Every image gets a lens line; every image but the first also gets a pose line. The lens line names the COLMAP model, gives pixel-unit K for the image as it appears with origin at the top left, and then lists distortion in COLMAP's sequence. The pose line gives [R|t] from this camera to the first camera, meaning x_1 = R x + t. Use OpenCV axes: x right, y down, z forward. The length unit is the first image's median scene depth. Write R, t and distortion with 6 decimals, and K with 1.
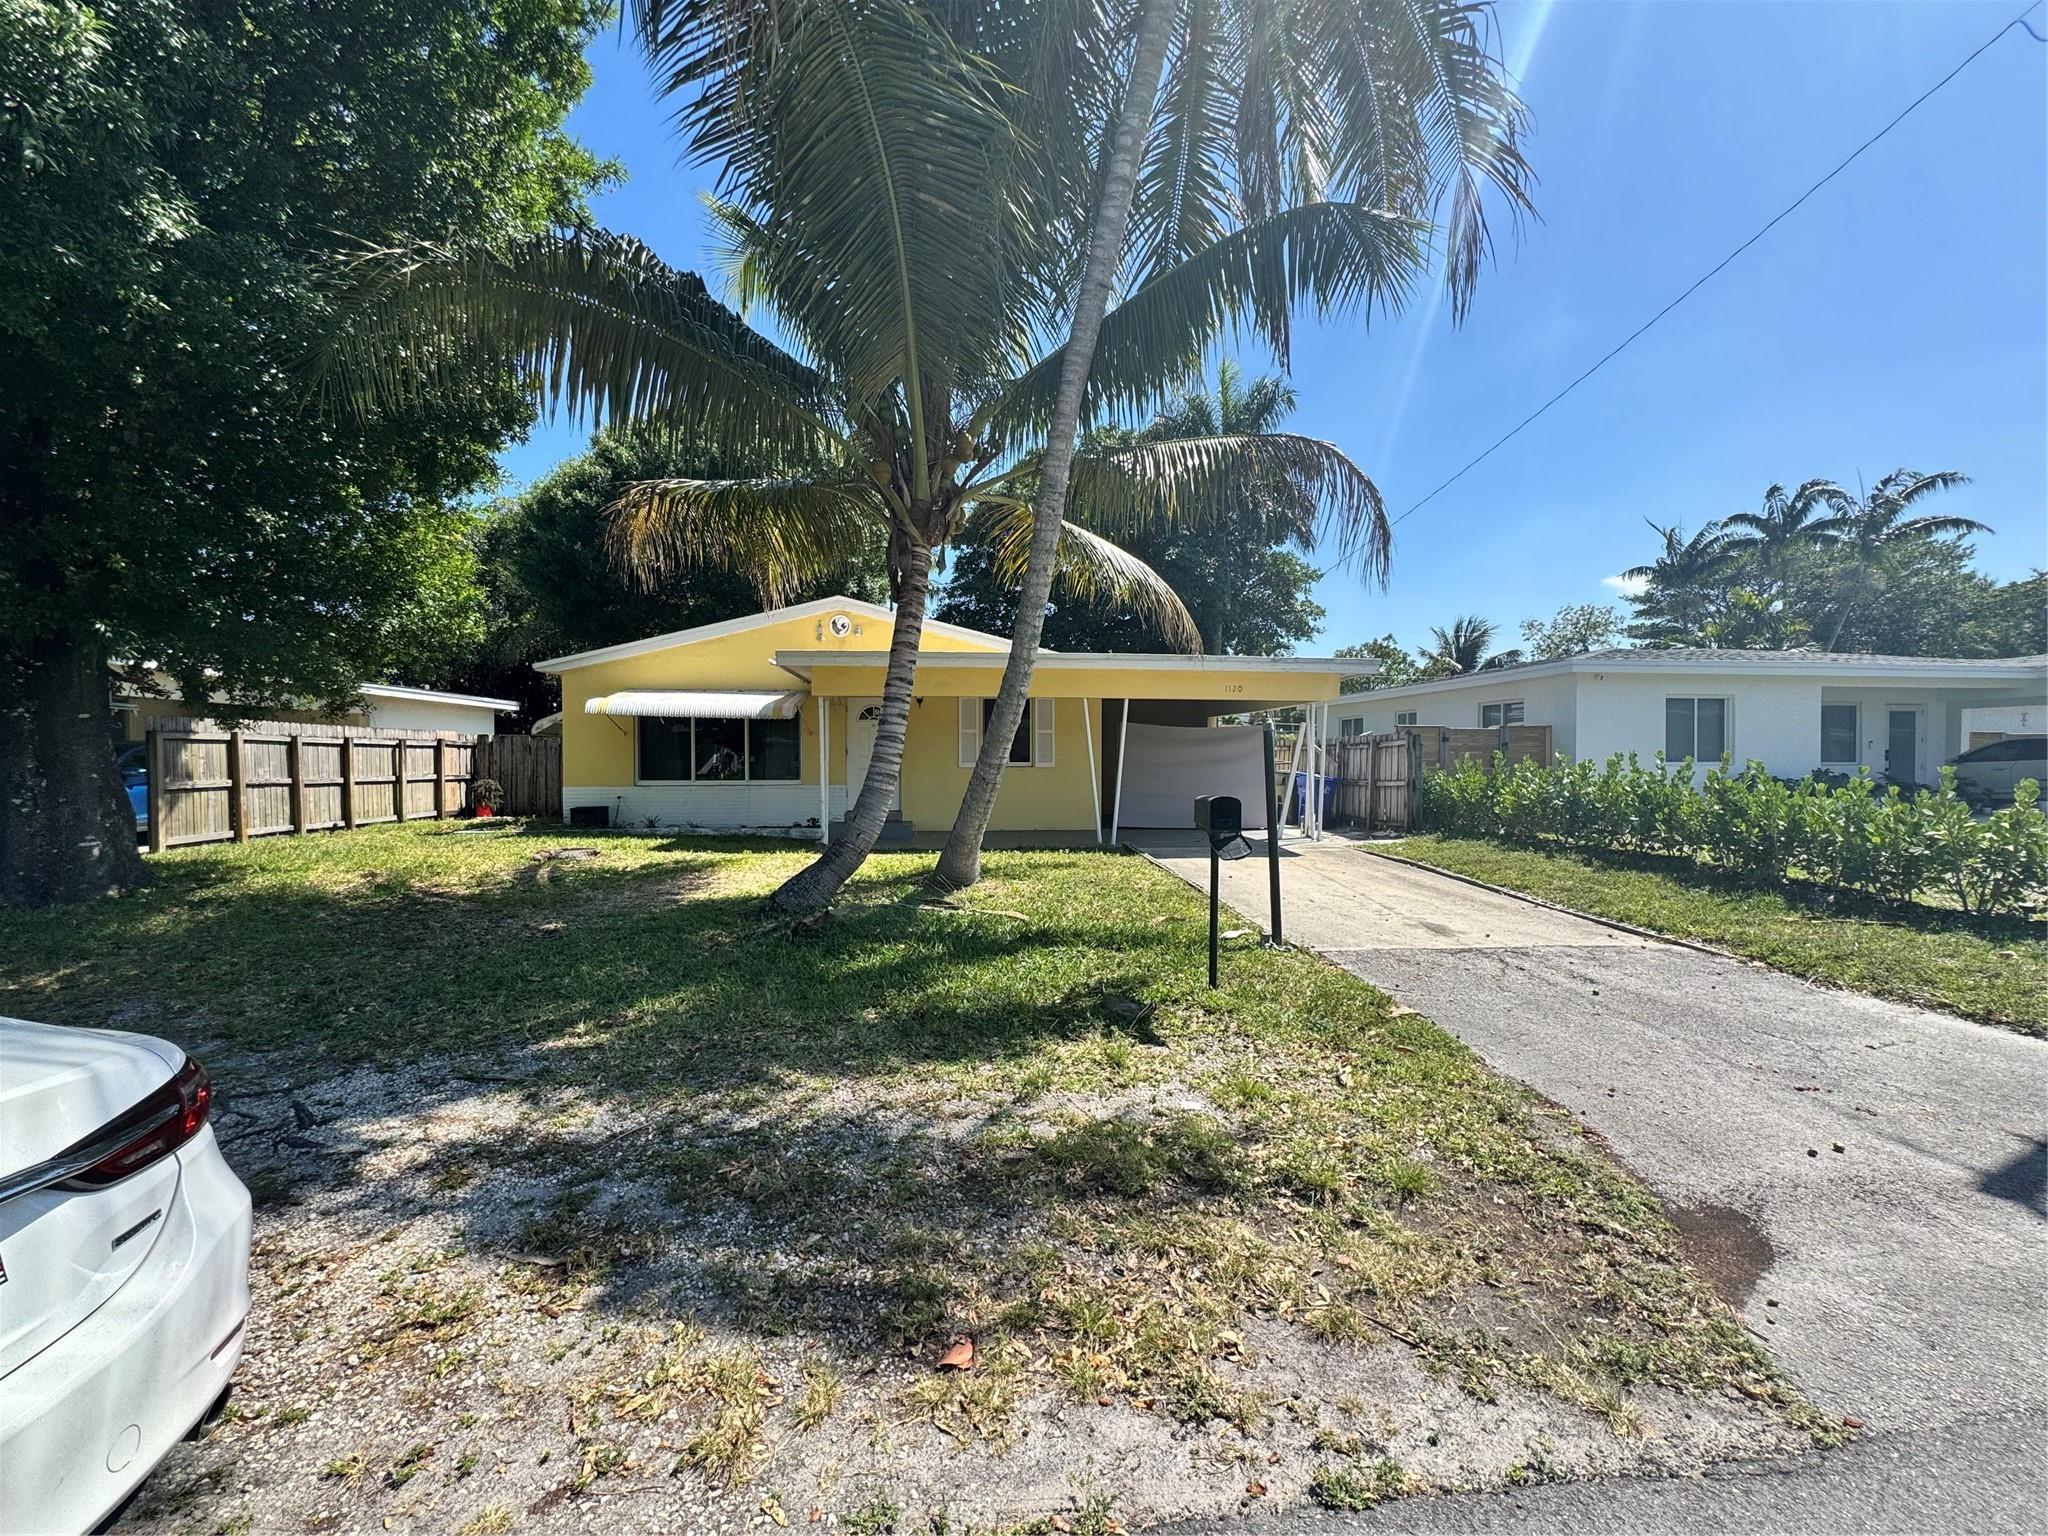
lens RADIAL K [[820.4, 0, 1024.0], [0, 820.4, 768.0], [0, 0, 1]] dist [-0.002335, -0.000123]
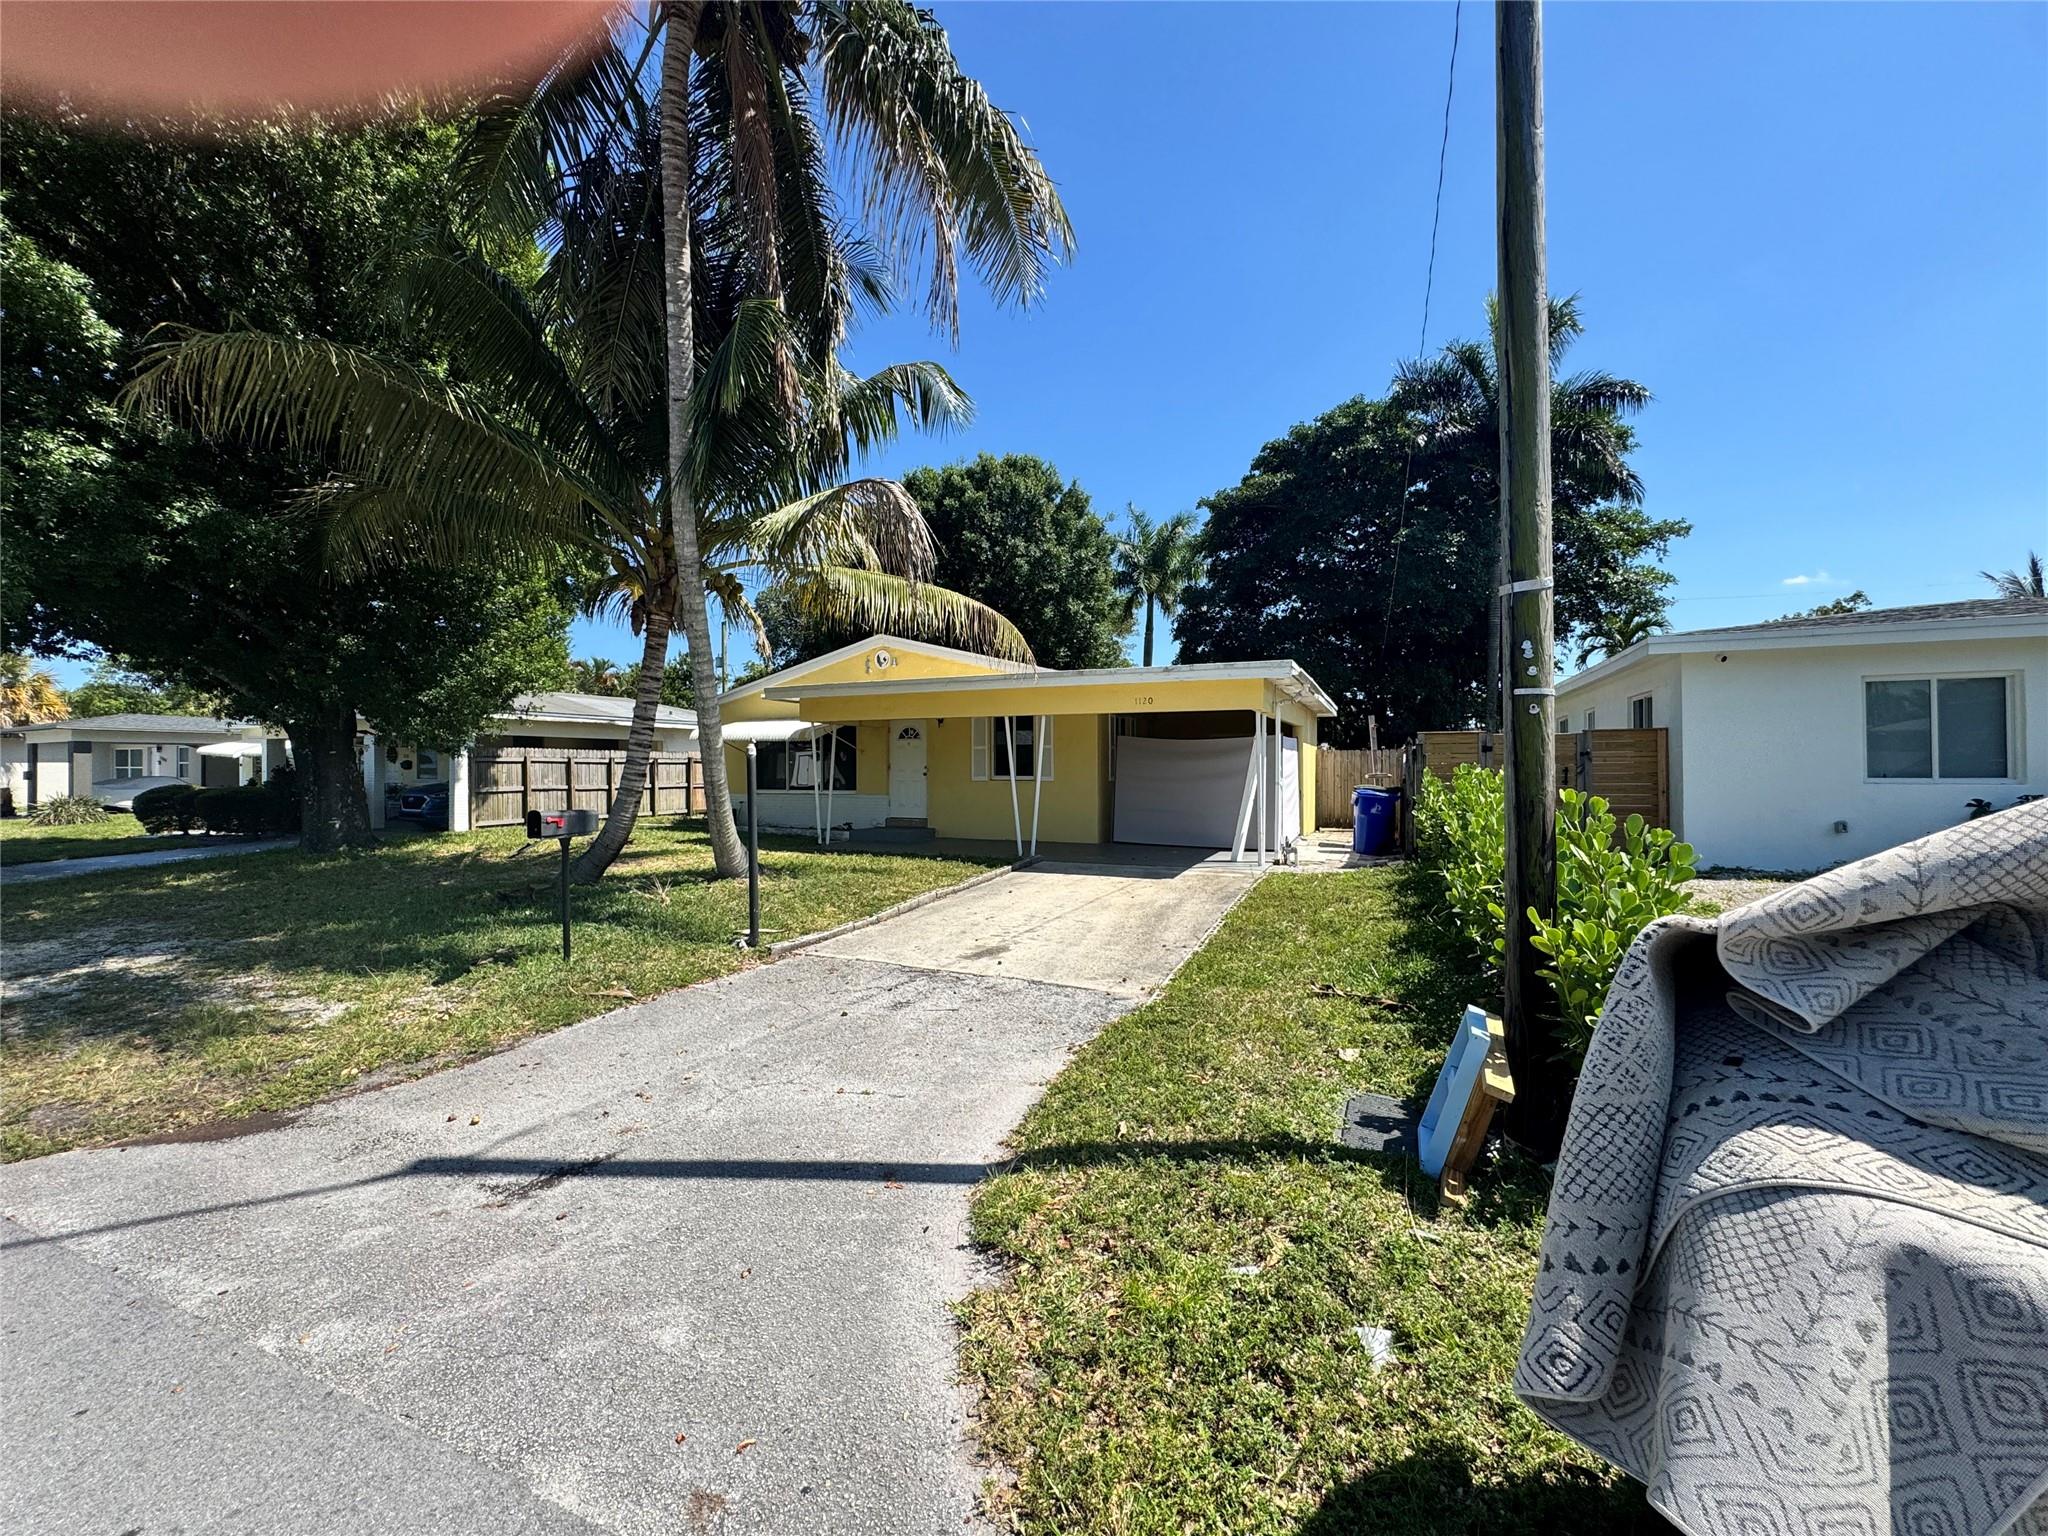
lens RADIAL K [[820.4, 0, 1024.0], [0, 820.4, 768.0], [0, 0, 1]] dist [-0.002335, -0.000123]
pose [[0.867002, -0.001082, -0.498303, 0.536422], [-0.003312, 0.999963, -0.007933, -0.009549], [0.498293, 0.008528, 0.866967, 0.084400]]
